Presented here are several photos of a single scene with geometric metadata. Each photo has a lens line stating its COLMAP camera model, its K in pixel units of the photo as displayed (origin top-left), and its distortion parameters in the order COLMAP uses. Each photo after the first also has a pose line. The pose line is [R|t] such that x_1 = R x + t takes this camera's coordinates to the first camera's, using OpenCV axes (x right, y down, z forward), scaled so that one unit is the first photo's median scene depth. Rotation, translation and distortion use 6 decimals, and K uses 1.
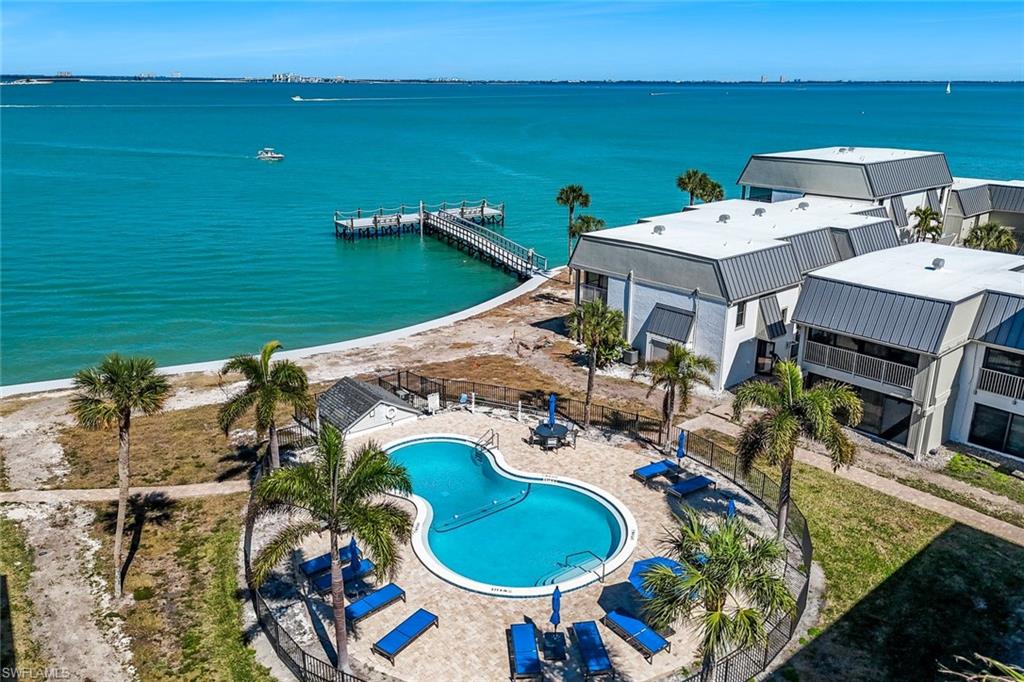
lens RADIAL K [[782.9, 0, 504.2], [0, 782.9, 339.0], [0, 0, 1]] dist [0.088389, -0.095407]
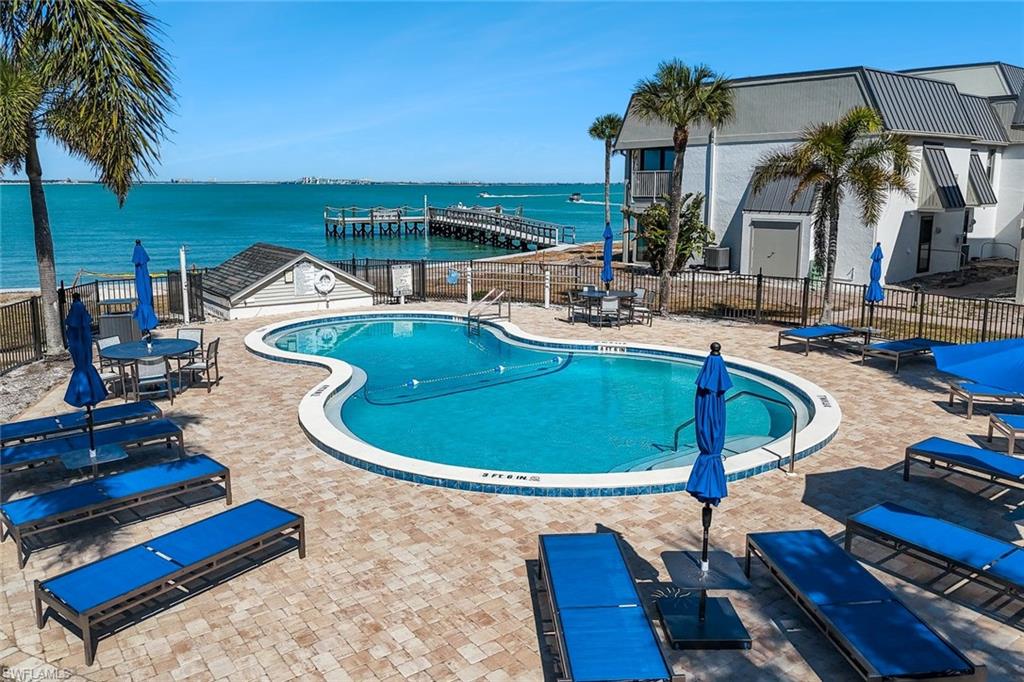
lens RADIAL K [[782.9, 0, 504.2], [0, 782.9, 339.0], [0, 0, 1]] dist [0.088389, -0.095407]
pose [[0.999705, -0.004179, -0.023943, 0.002276], [0.001574, 0.994173, -0.107787, 0.297205], [0.024254, 0.107718, 0.993886, 0.649703]]
